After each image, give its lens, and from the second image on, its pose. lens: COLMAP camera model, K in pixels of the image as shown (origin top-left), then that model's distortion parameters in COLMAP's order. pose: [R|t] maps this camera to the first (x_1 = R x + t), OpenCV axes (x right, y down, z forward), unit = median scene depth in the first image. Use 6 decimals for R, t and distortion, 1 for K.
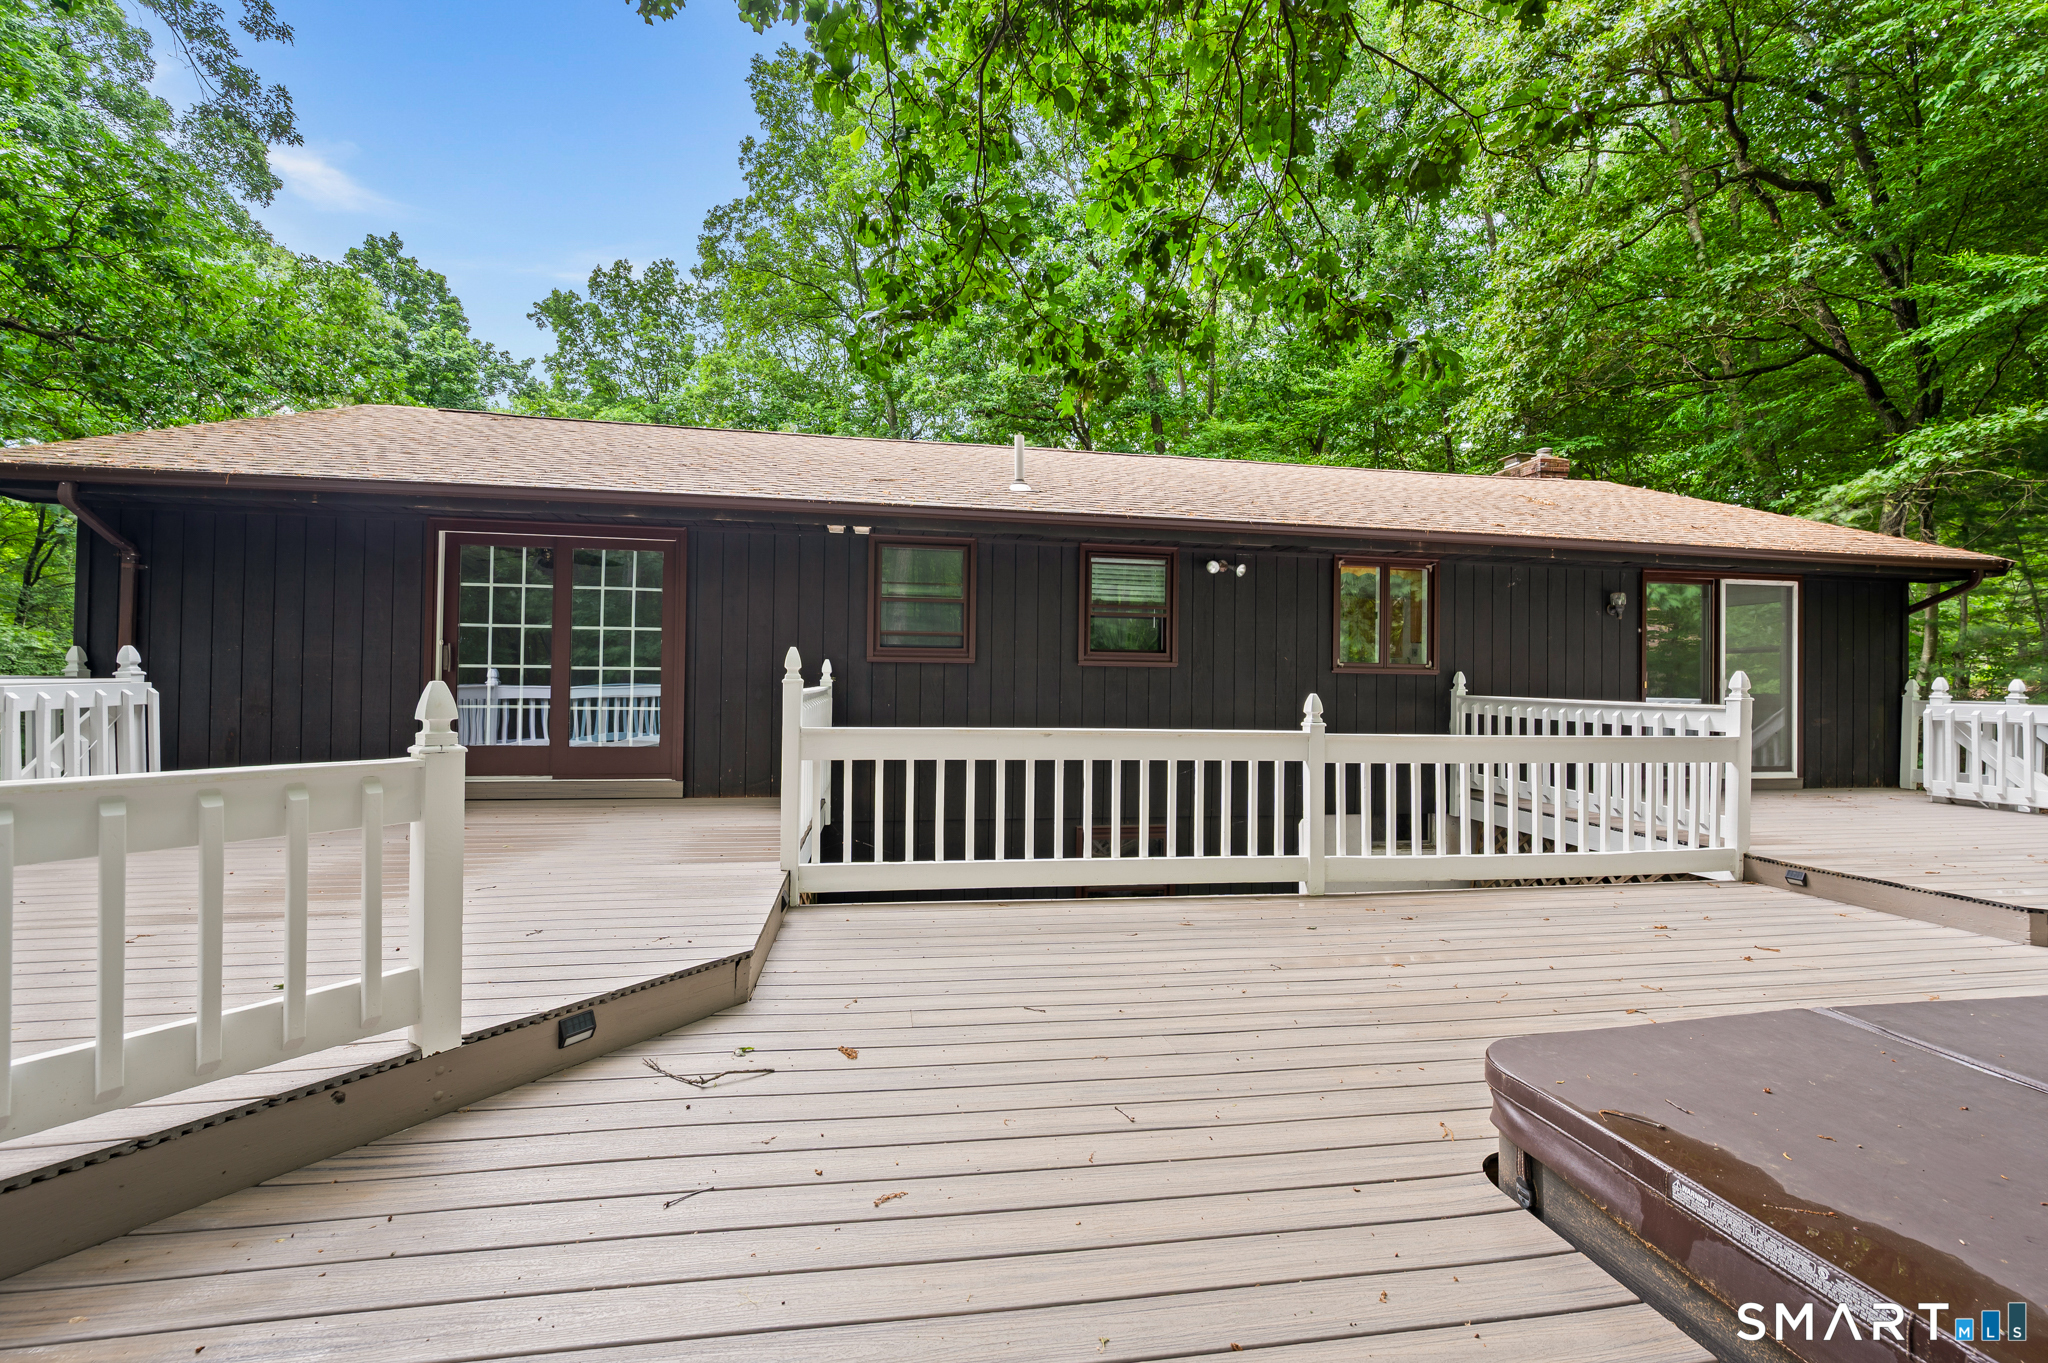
lens RADIAL K [[832.9, 0, 1010.8], [0, 832.9, 675.1], [0, 0, 1]] dist [0.001636, 0.000142]
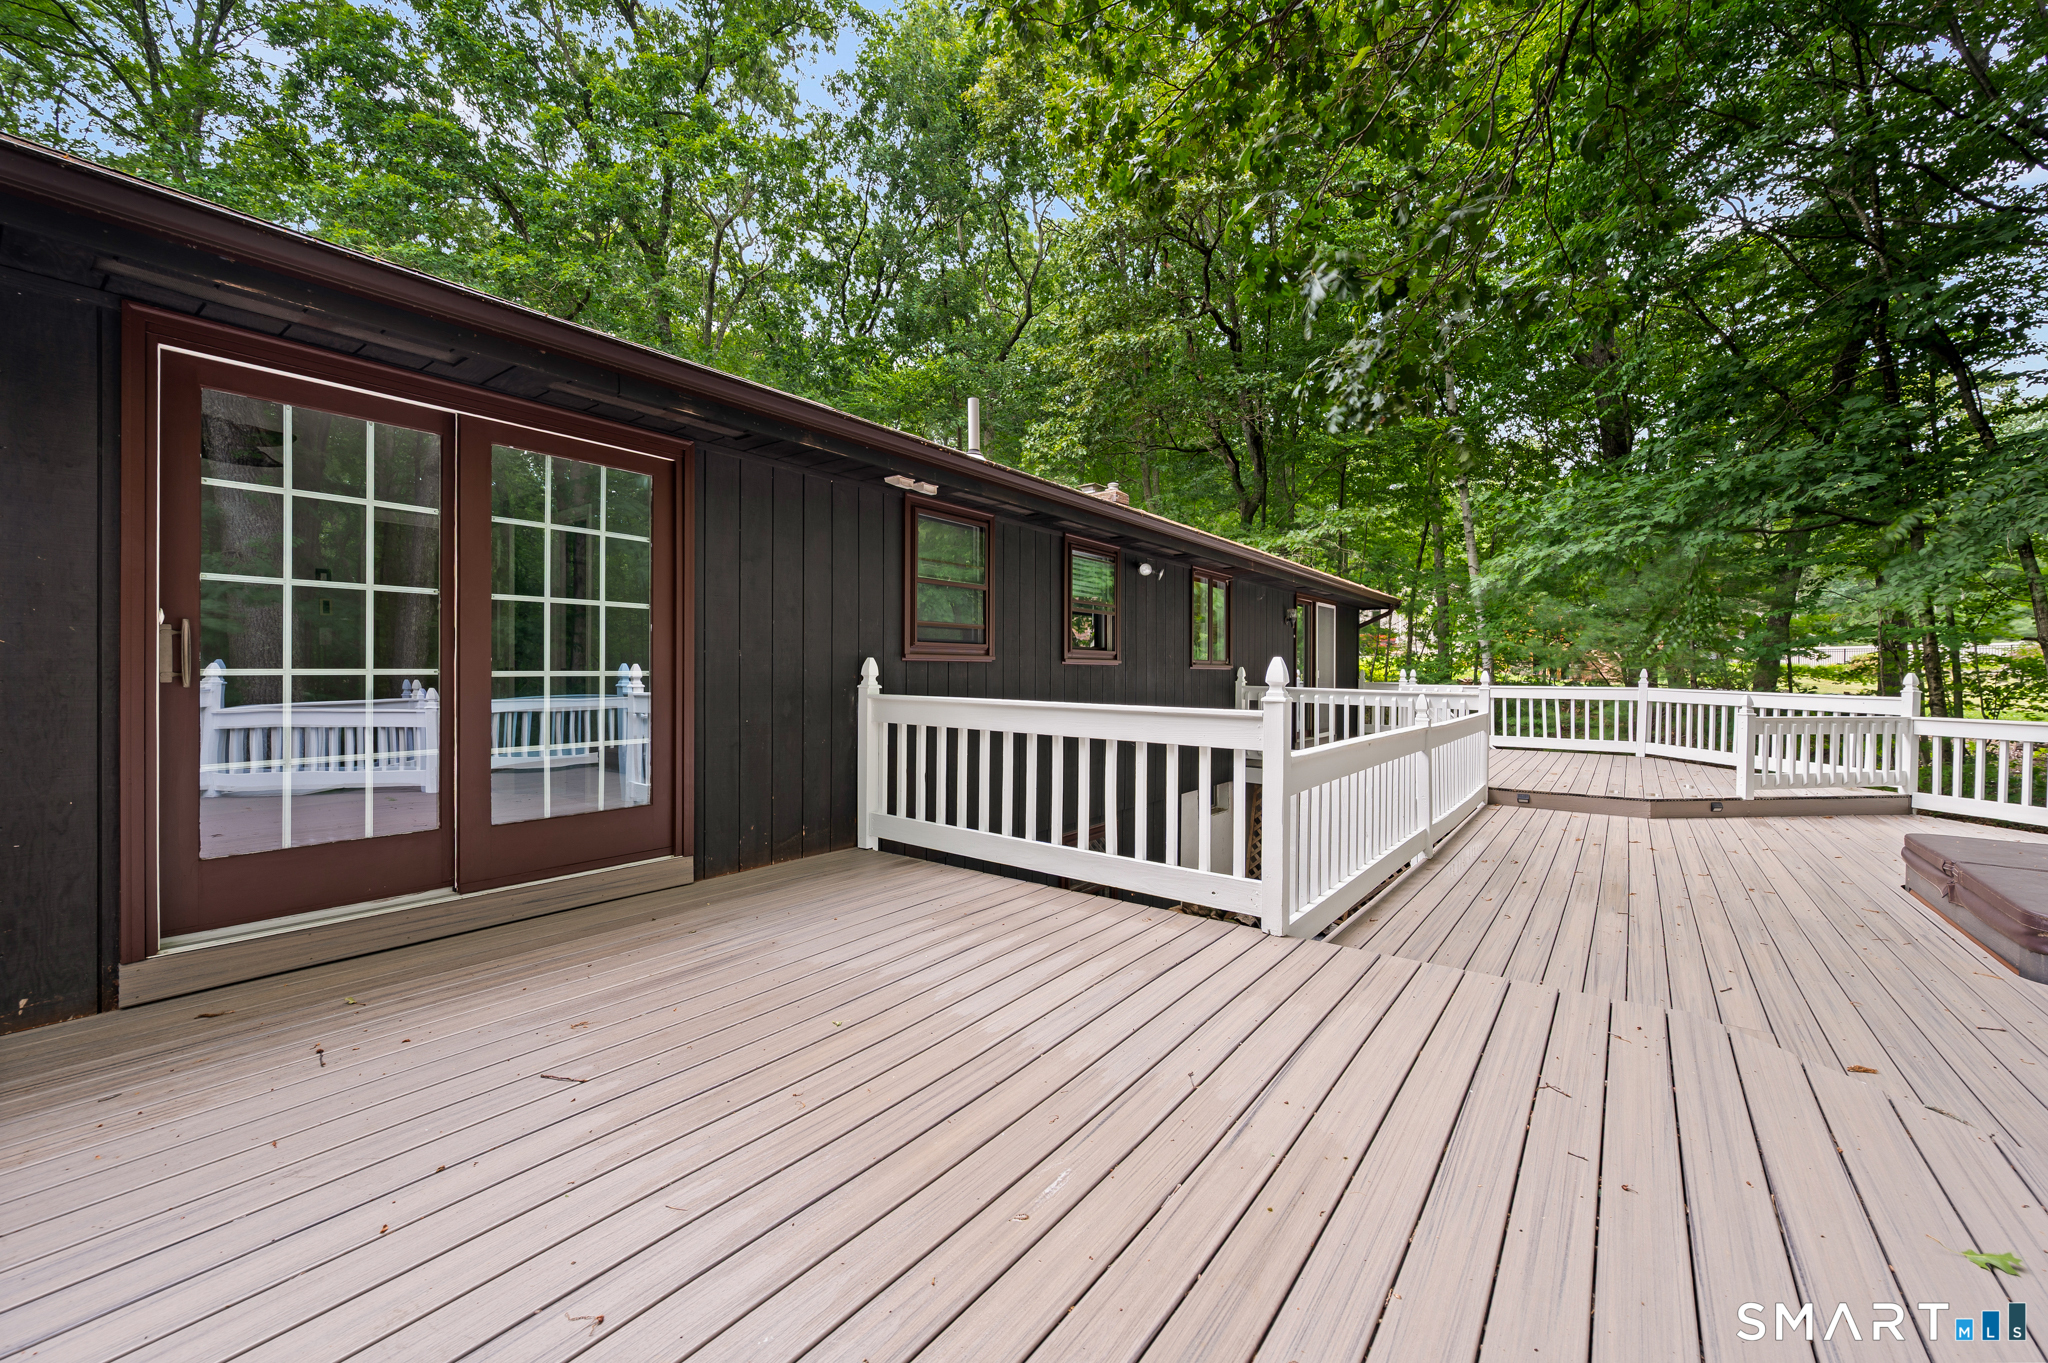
lens RADIAL K [[832.9, 0, 1010.8], [0, 832.9, 675.1], [0, 0, 1]] dist [0.001636, 0.000142]
pose [[0.719588, -0.012130, 0.694295, -0.638963], [0.002606, 0.999888, 0.014768, -0.014867], [-0.694396, -0.008817, 0.719539, 0.390311]]
